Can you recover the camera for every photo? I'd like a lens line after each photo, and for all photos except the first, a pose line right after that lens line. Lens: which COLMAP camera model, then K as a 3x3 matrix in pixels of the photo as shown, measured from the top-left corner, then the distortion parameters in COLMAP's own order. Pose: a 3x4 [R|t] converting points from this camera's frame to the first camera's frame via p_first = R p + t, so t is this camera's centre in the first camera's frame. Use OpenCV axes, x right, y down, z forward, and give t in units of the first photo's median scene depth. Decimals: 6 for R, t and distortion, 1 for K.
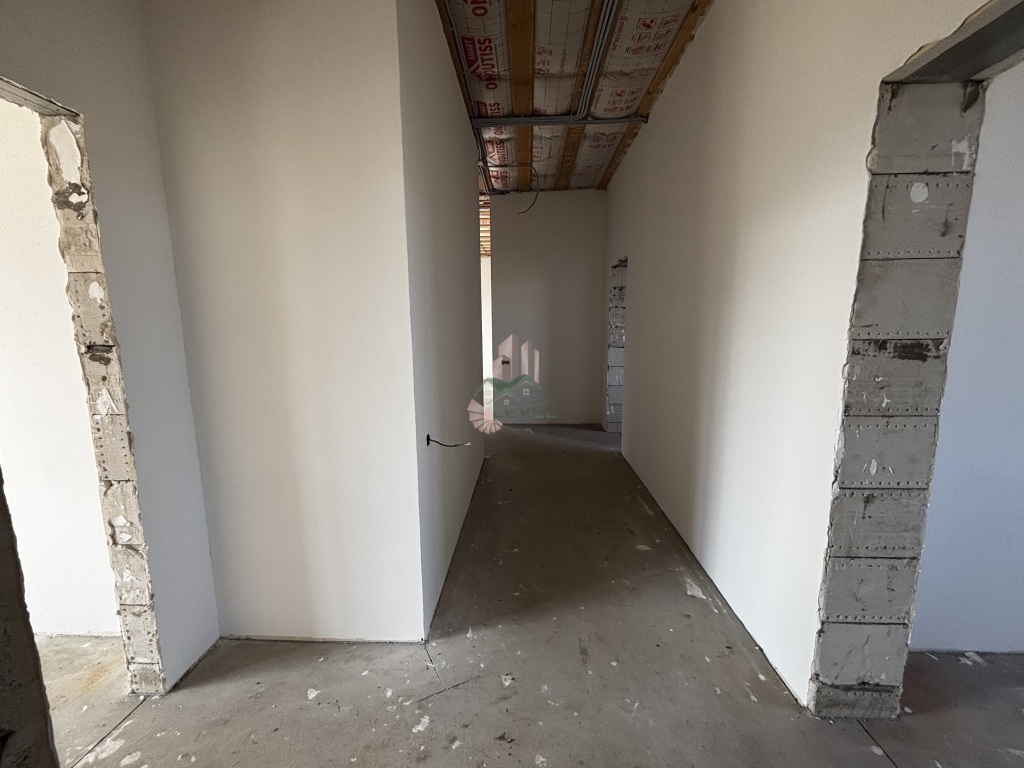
lens RADIAL K [[409.3, 0, 509.8], [0, 409.3, 384.4], [0, 0, 1]] dist [-0.001844, 0.001701]
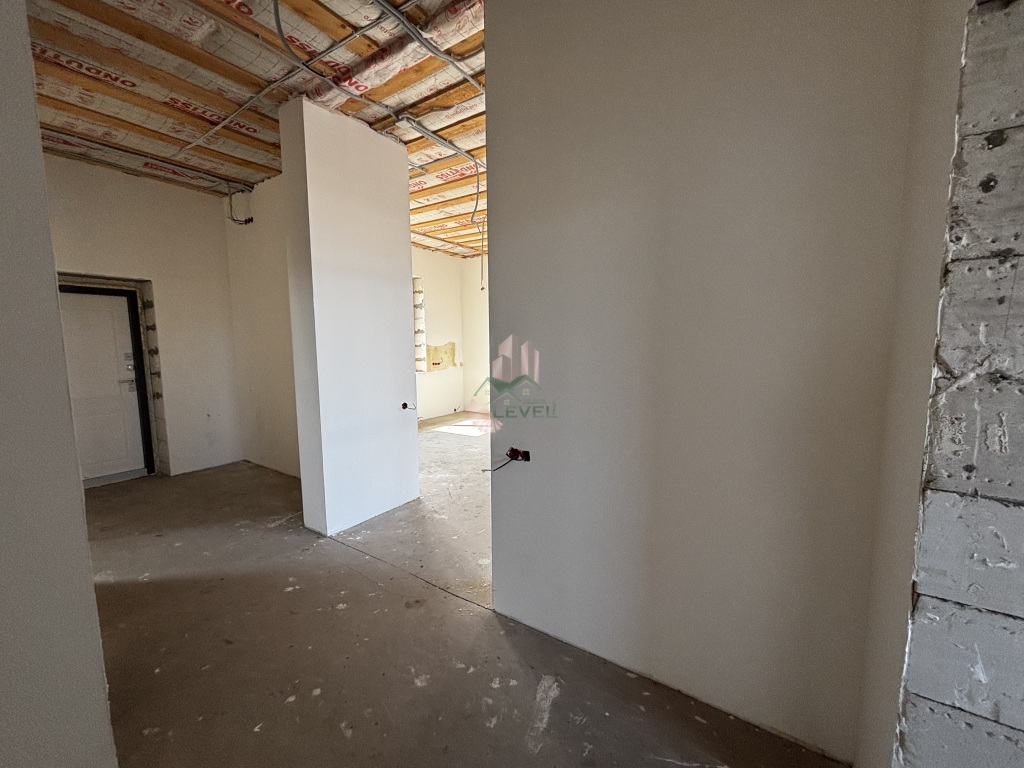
lens RADIAL K [[409.3, 0, 513.4], [0, 409.3, 381.9], [0, 0, 1]] dist [-0.001844, 0.001701]
pose [[0.858145, 0.057189, -0.510213, 0.178151], [-0.080256, 0.996502, -0.023289, -0.118889], [0.507096, 0.060933, 0.859733, 0.758816]]
